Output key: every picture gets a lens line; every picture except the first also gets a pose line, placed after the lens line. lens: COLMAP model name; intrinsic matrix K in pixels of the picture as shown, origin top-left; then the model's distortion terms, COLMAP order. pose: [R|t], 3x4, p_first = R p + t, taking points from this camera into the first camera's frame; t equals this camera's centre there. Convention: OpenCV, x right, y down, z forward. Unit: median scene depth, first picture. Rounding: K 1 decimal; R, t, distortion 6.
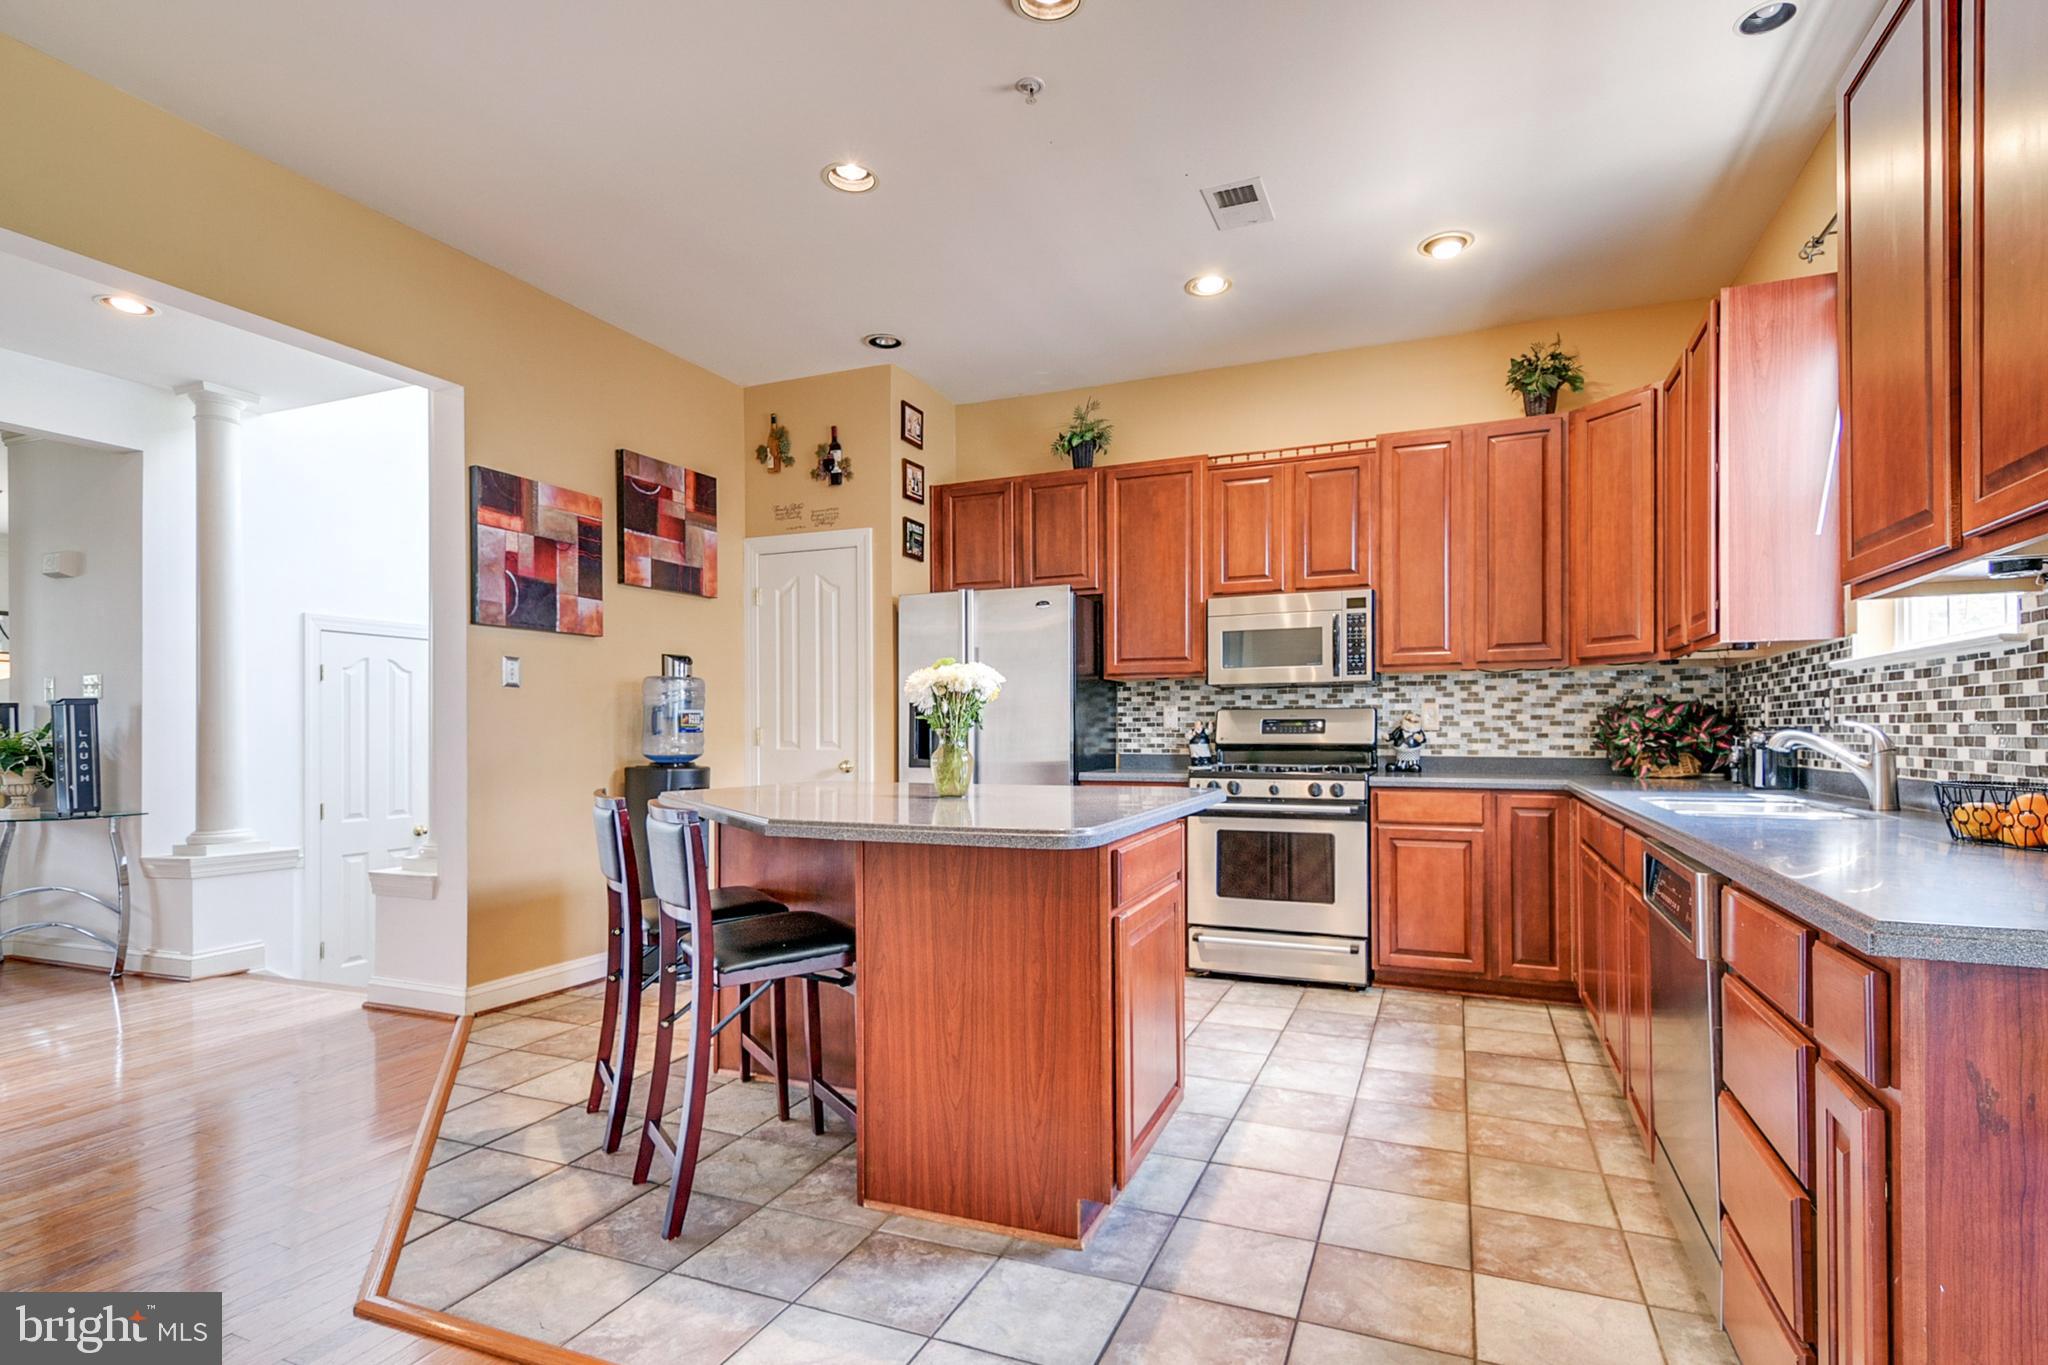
lens RADIAL K [[1008.1, 0, 1029.9], [0, 1008.1, 731.6], [0, 0, 1]] dist [0.033809, -0.016502]
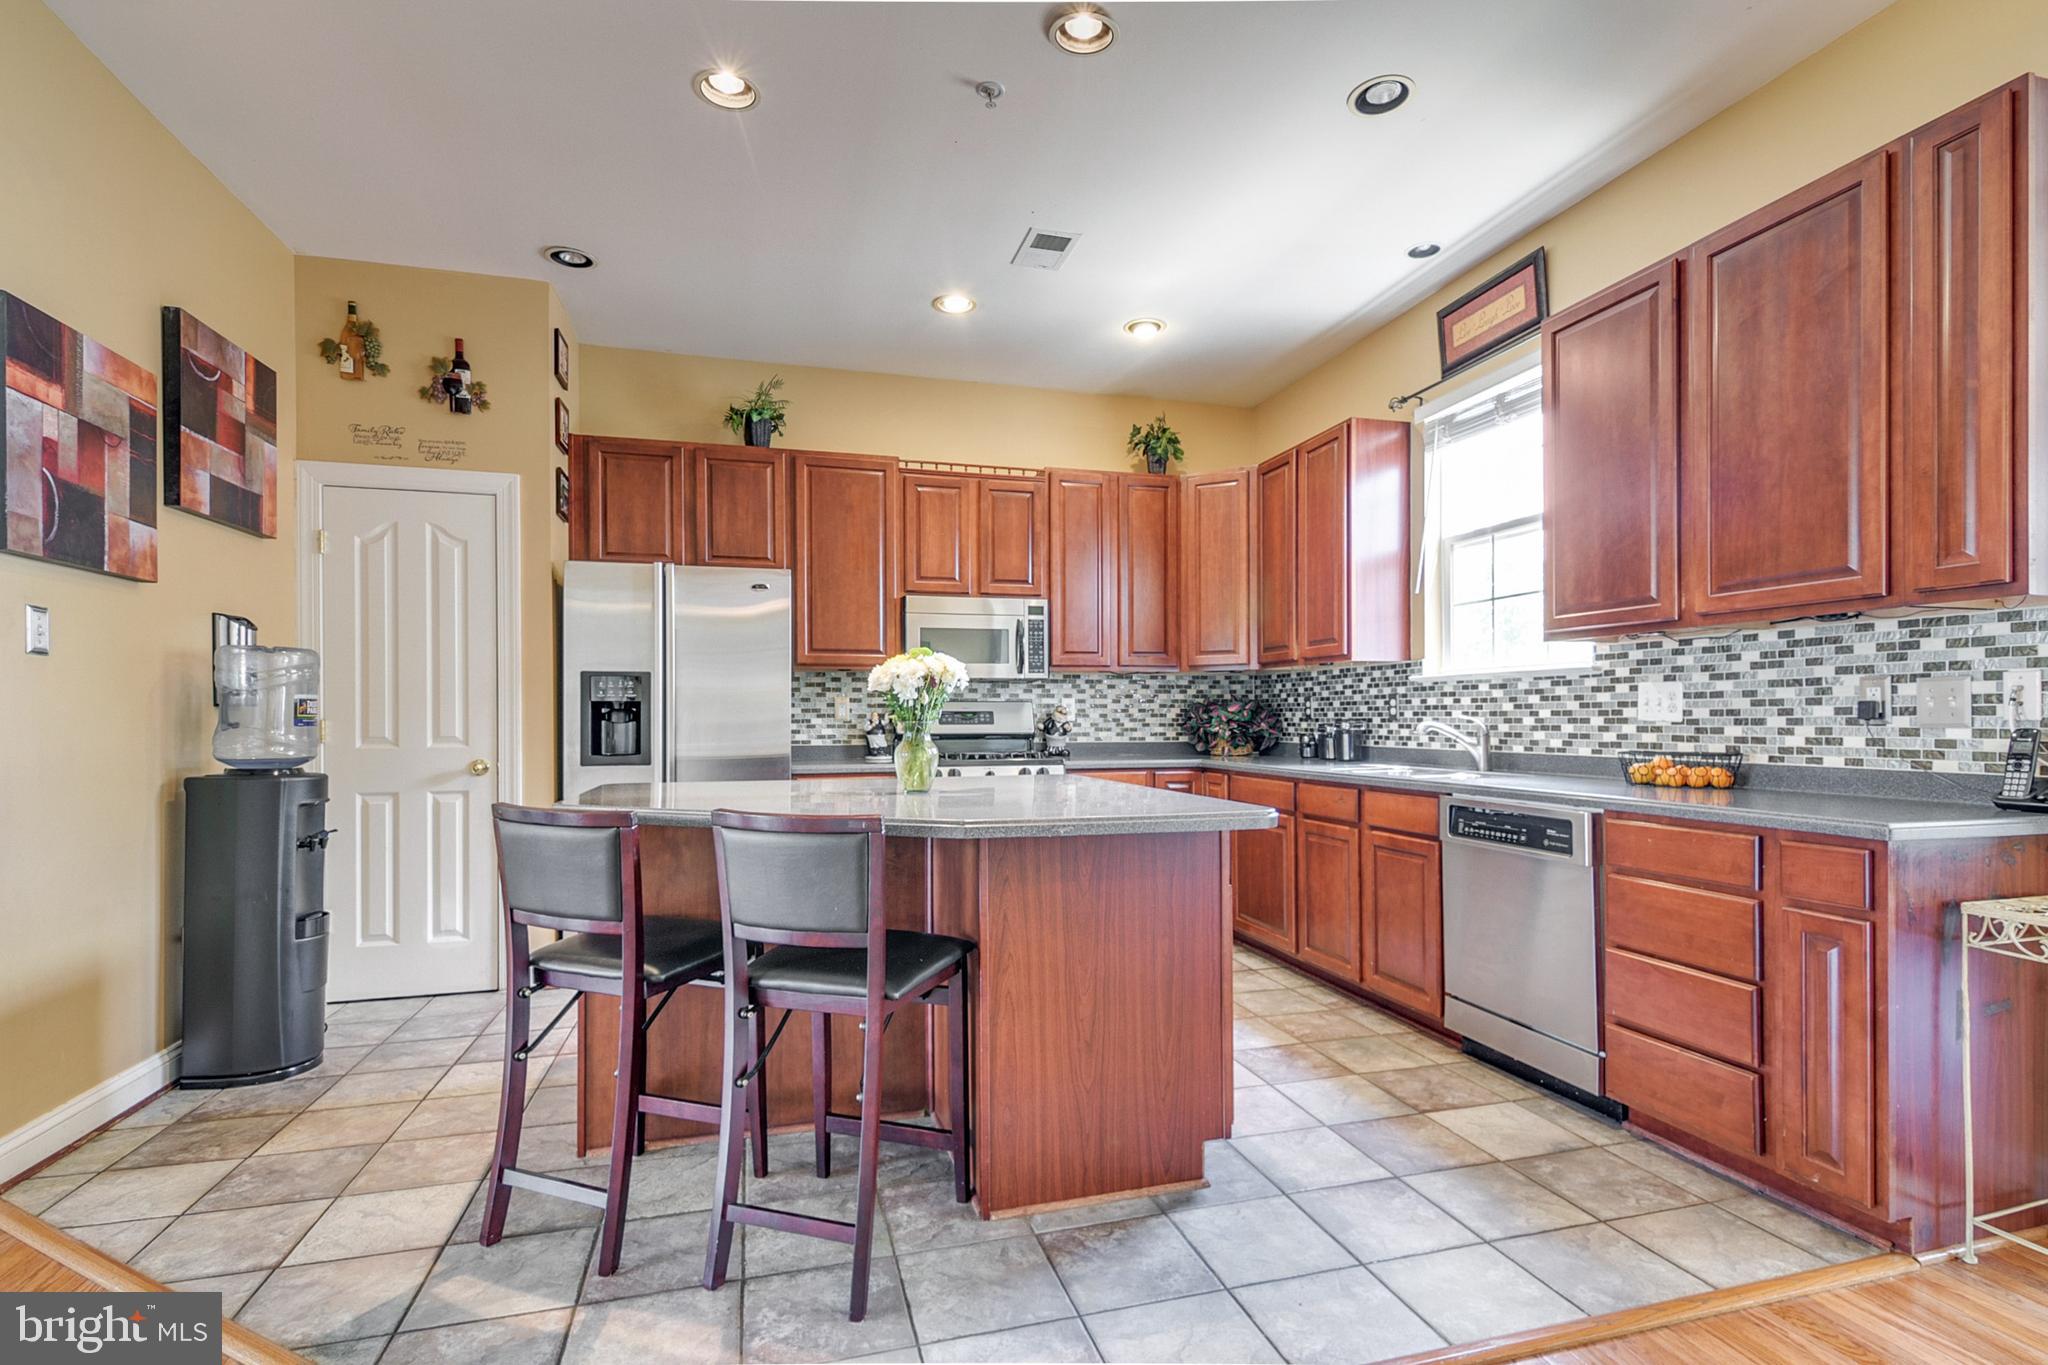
lens RADIAL K [[982.0, 0, 1040.2], [0, 982.0, 719.9], [0, 0, 1]] dist [0.024938, -0.012940]
pose [[0.781305, -0.001043, 0.624148, -0.372692], [0.001648, 0.999999, -0.000392, -0.002303], [-0.624147, 0.001334, 0.781306, 0.126440]]
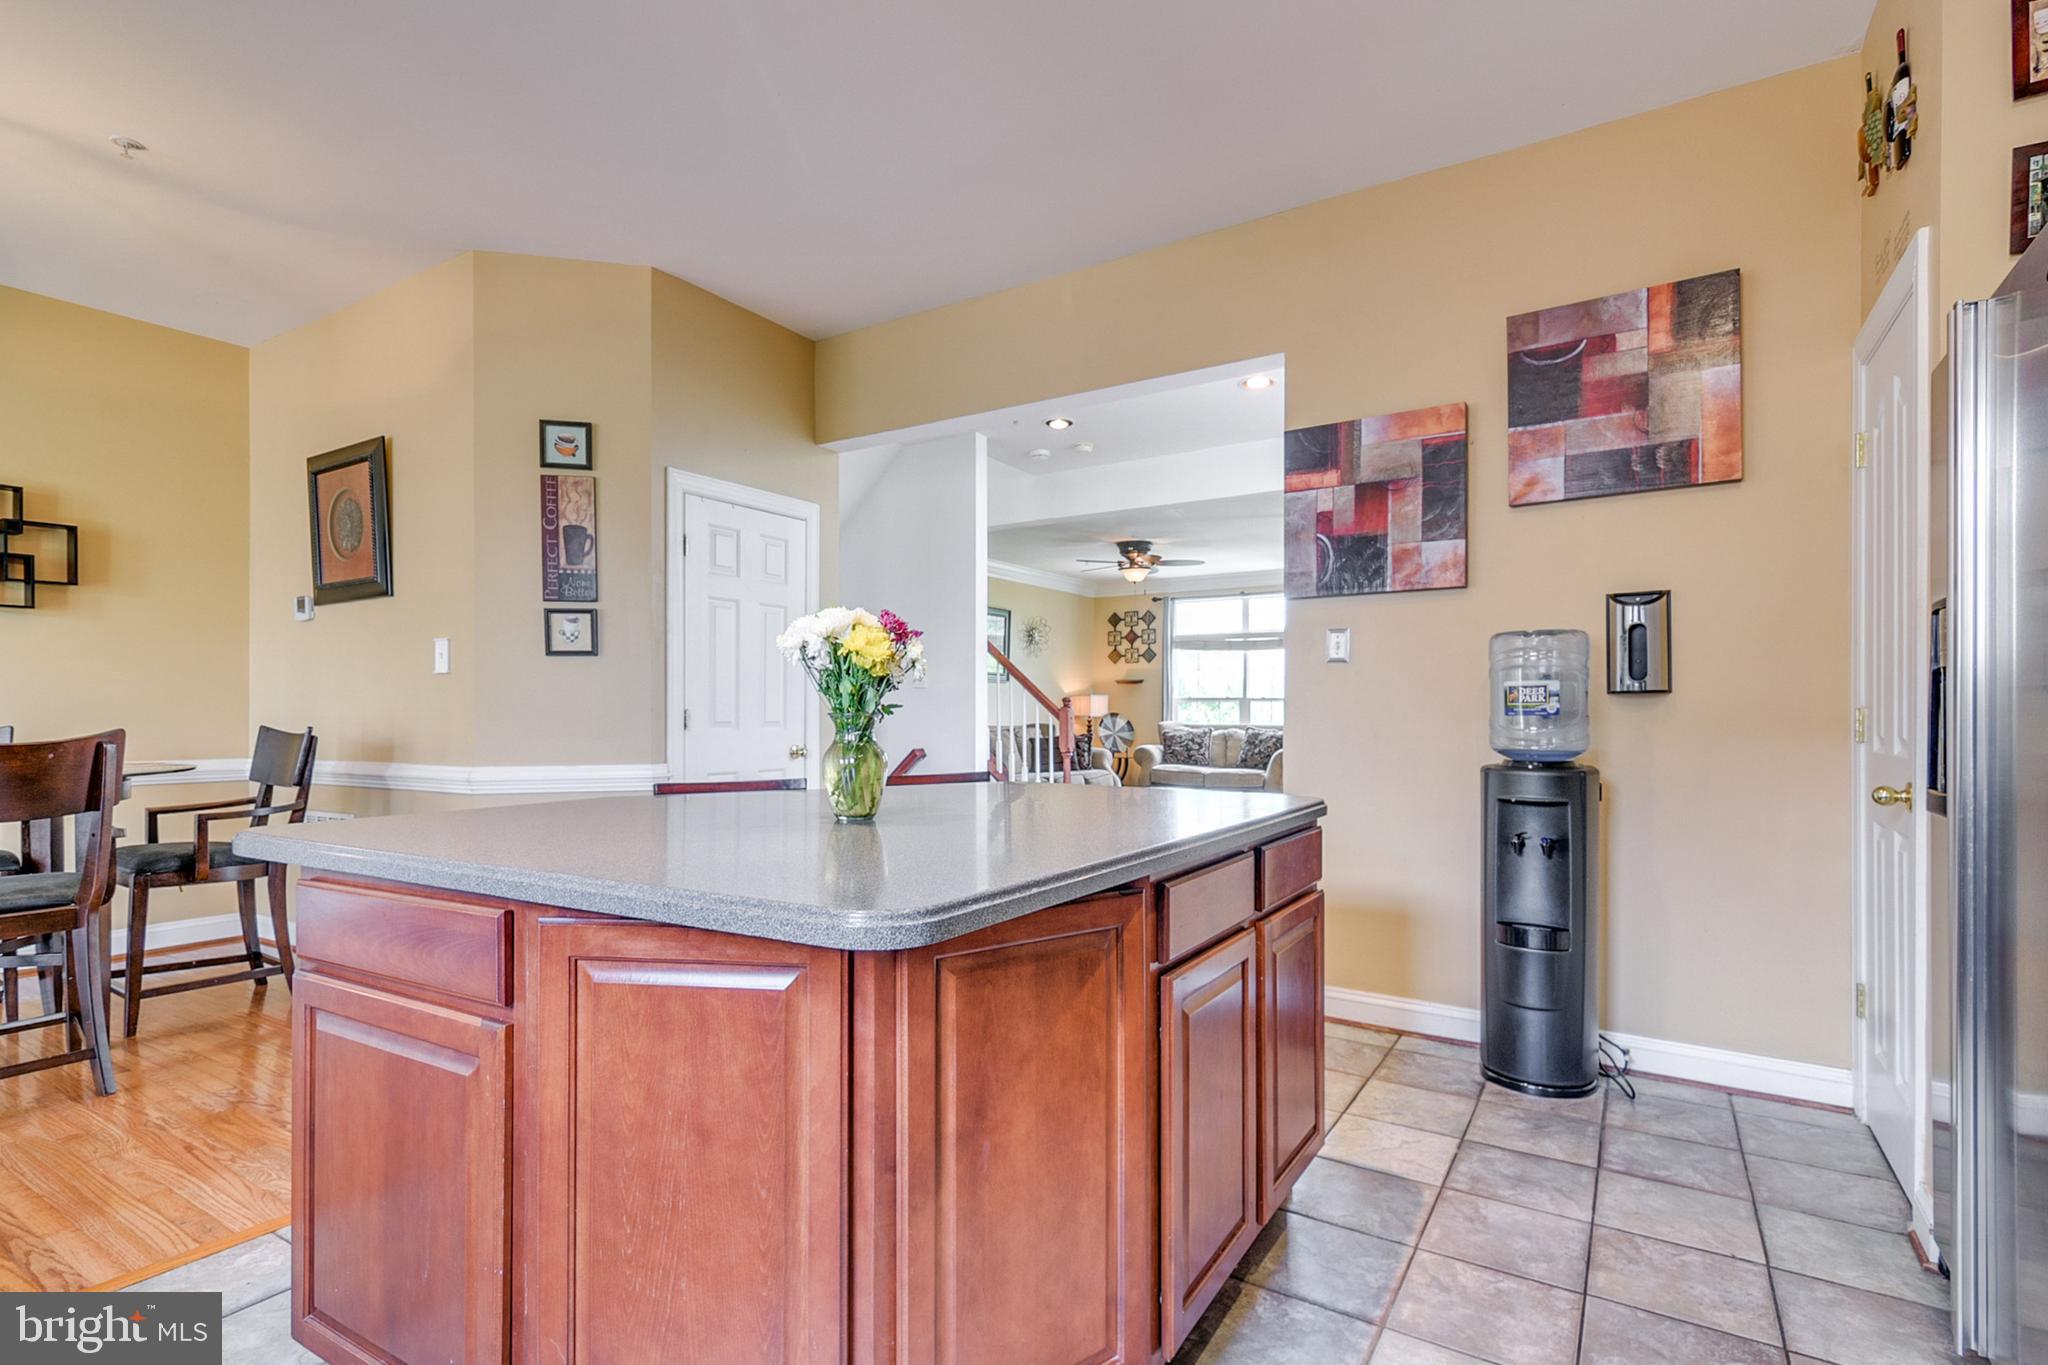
lens RADIAL K [[998.9, 0, 1047.3], [0, 998.9, 711.1], [0, 0, 1]] dist [0.021352, -0.009288]
pose [[-0.158561, 0.005791, -0.987332, 0.356501], [0.000995, 0.999983, 0.005705, -0.006227], [0.987349, -0.000078, -0.158565, 0.806742]]
